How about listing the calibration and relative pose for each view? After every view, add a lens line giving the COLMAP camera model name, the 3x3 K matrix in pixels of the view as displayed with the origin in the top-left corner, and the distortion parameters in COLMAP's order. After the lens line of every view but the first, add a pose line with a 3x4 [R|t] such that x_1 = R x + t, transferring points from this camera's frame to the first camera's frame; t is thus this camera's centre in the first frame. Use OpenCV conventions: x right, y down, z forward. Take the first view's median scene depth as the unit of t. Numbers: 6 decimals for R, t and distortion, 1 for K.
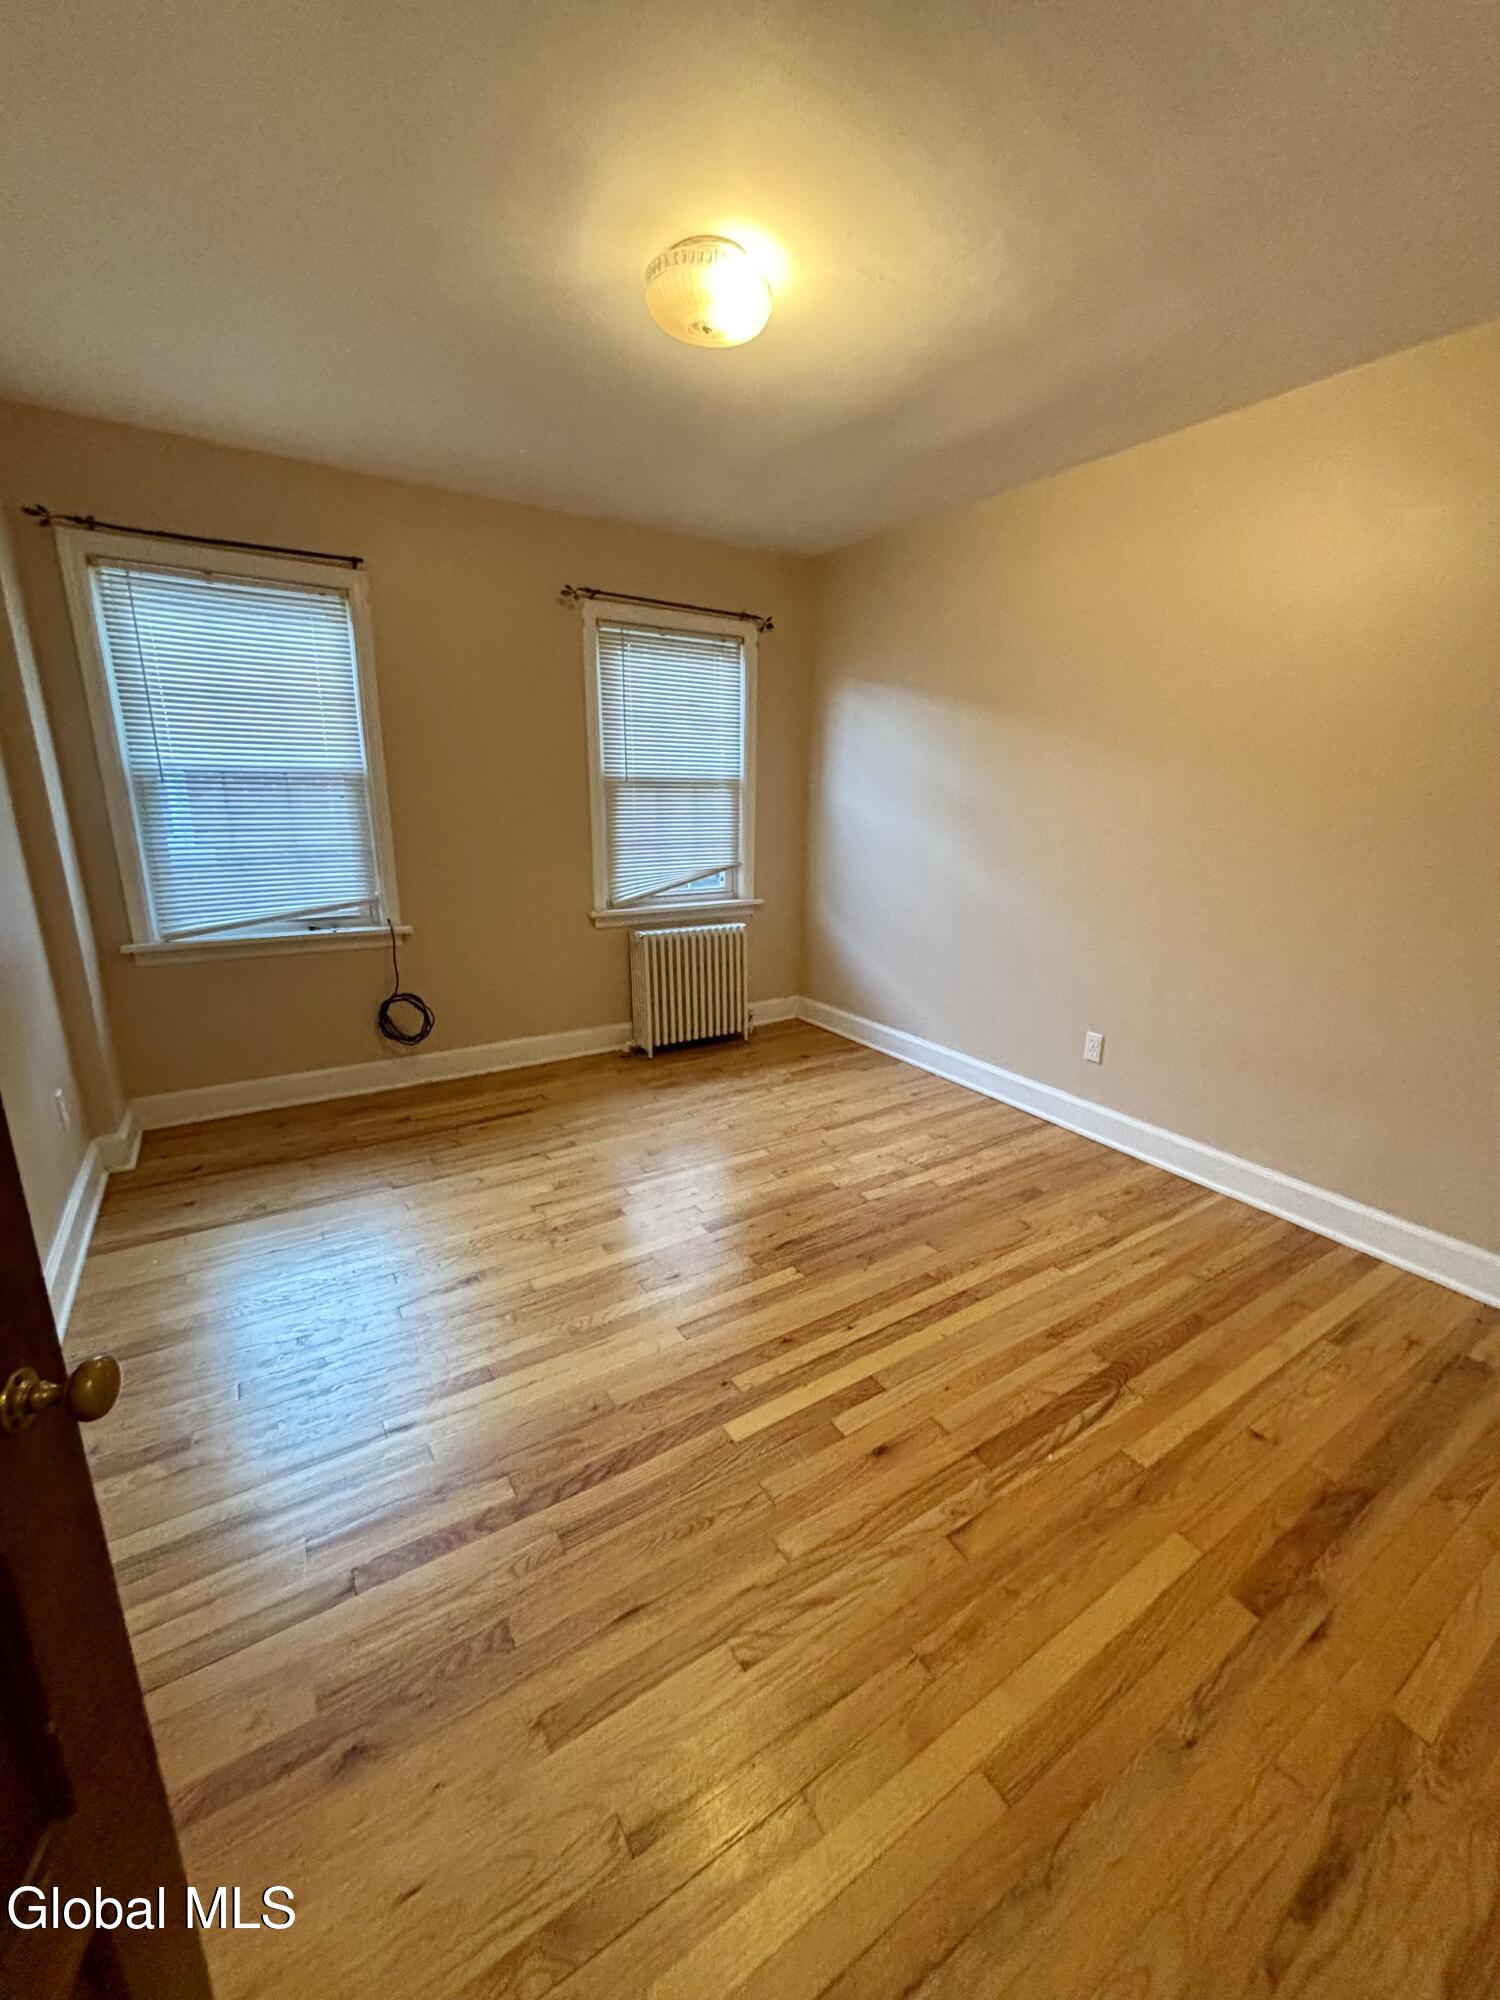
lens RADIAL K [[788.6, 0, 752.2], [0, 788.6, 999.2], [0, 0, 1]] dist [-0.010907, -0.000510]
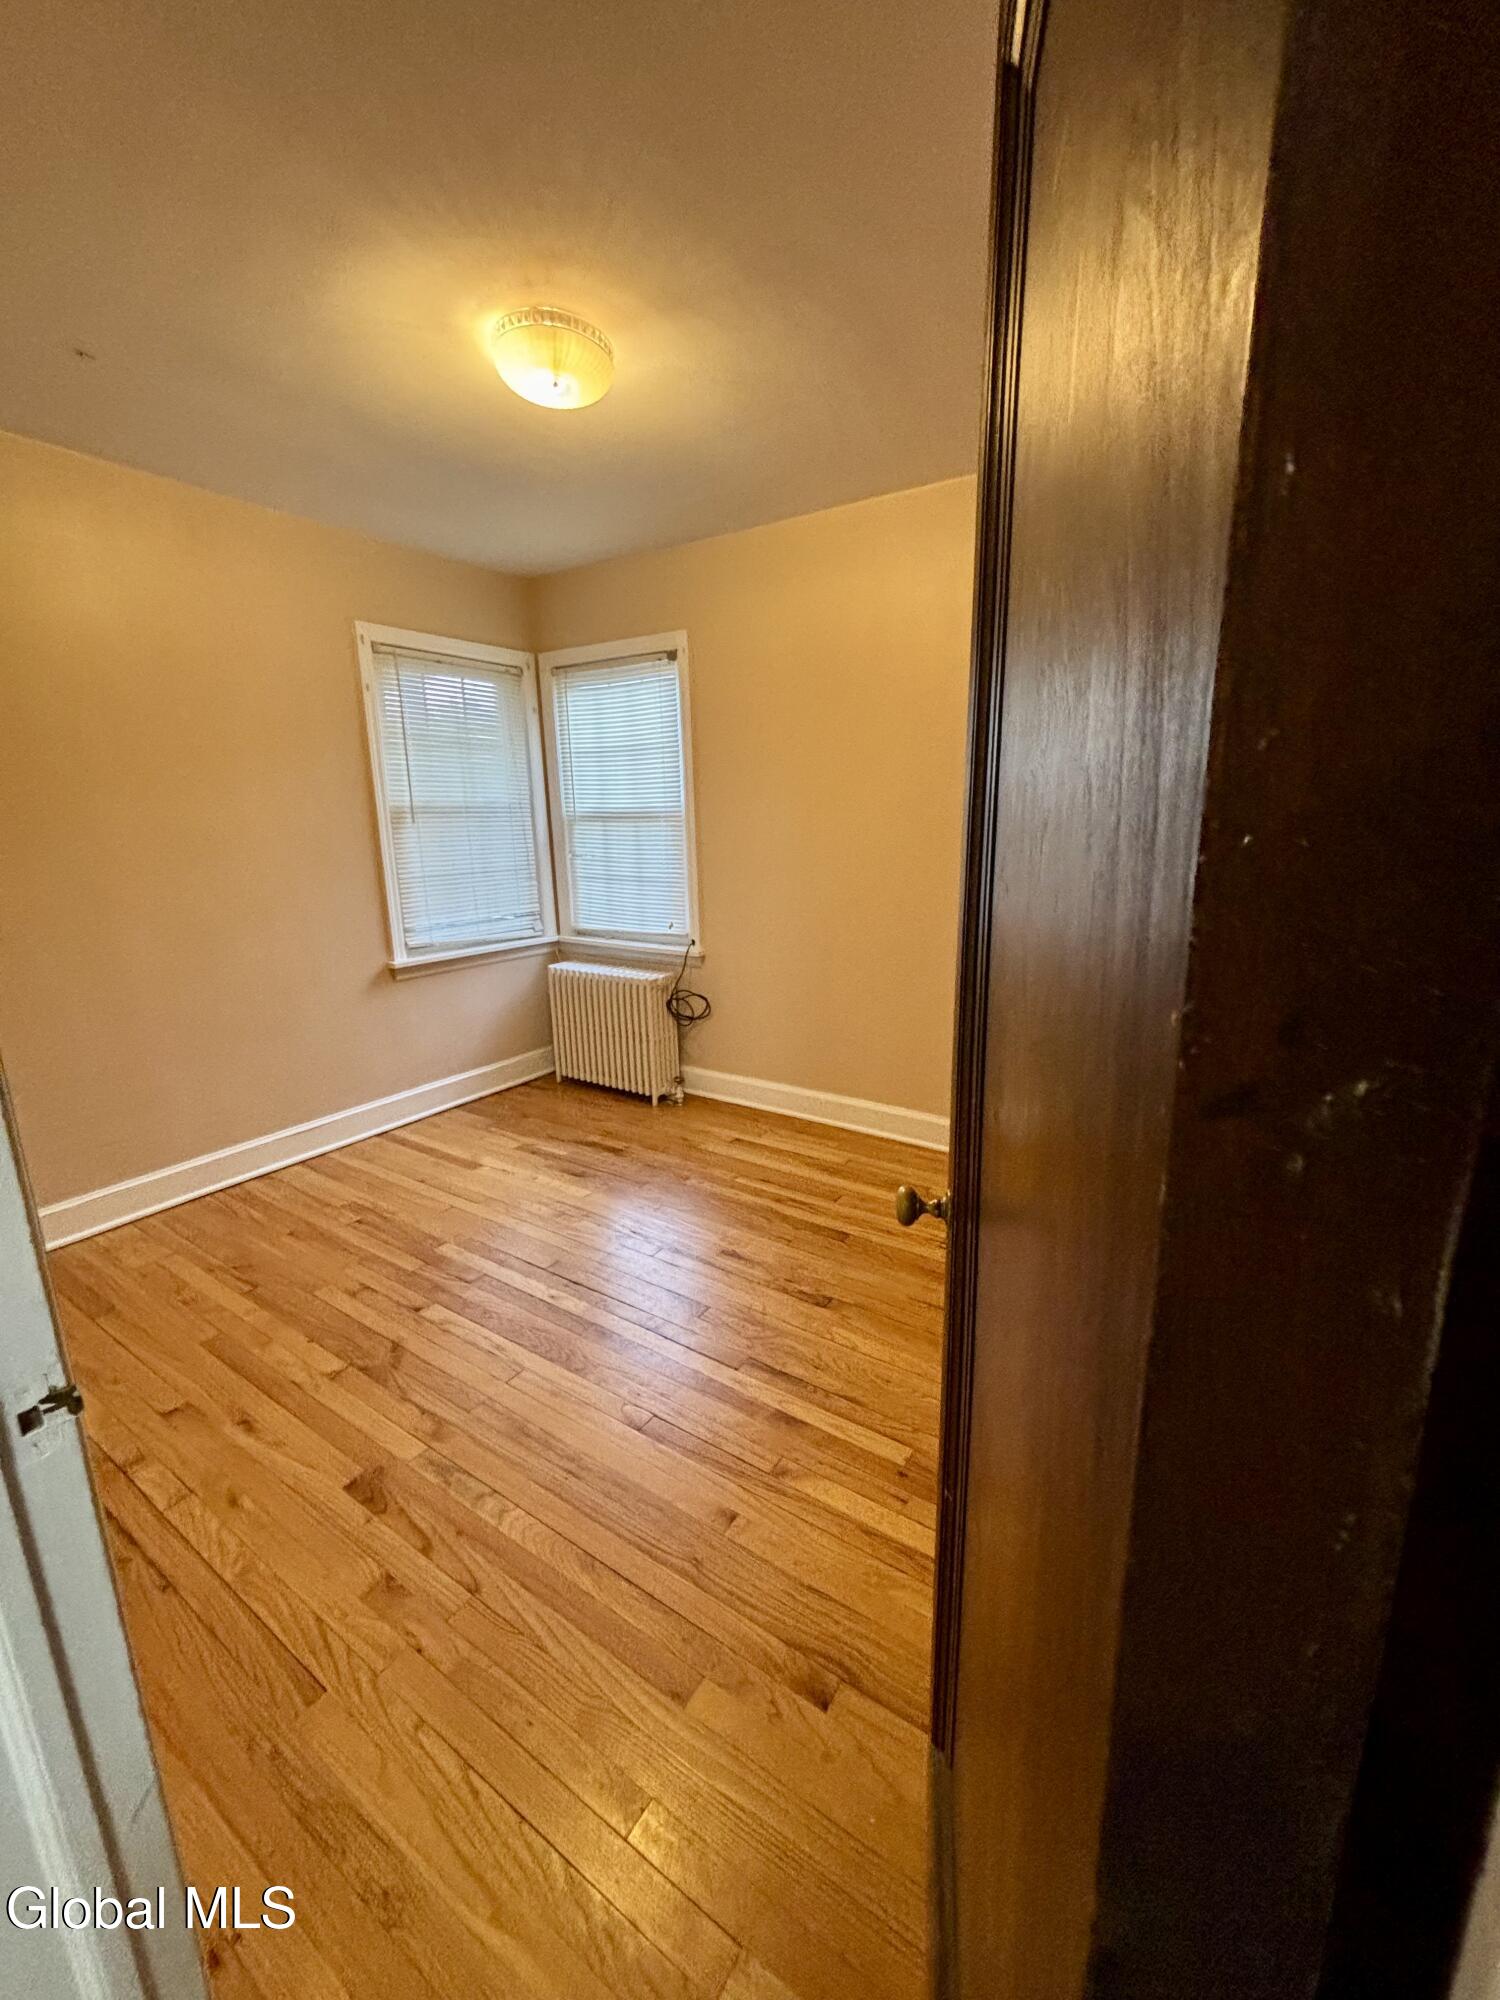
lens RADIAL K [[788.6, 0, 752.2], [0, 788.6, 999.2], [0, 0, 1]] dist [-0.010907, -0.000510]
pose [[0.916158, -0.107424, 0.386154, -0.373513], [0.119326, 0.992831, -0.006910, 0.003499], [-0.382644, 0.052409, 0.922408, -0.040208]]
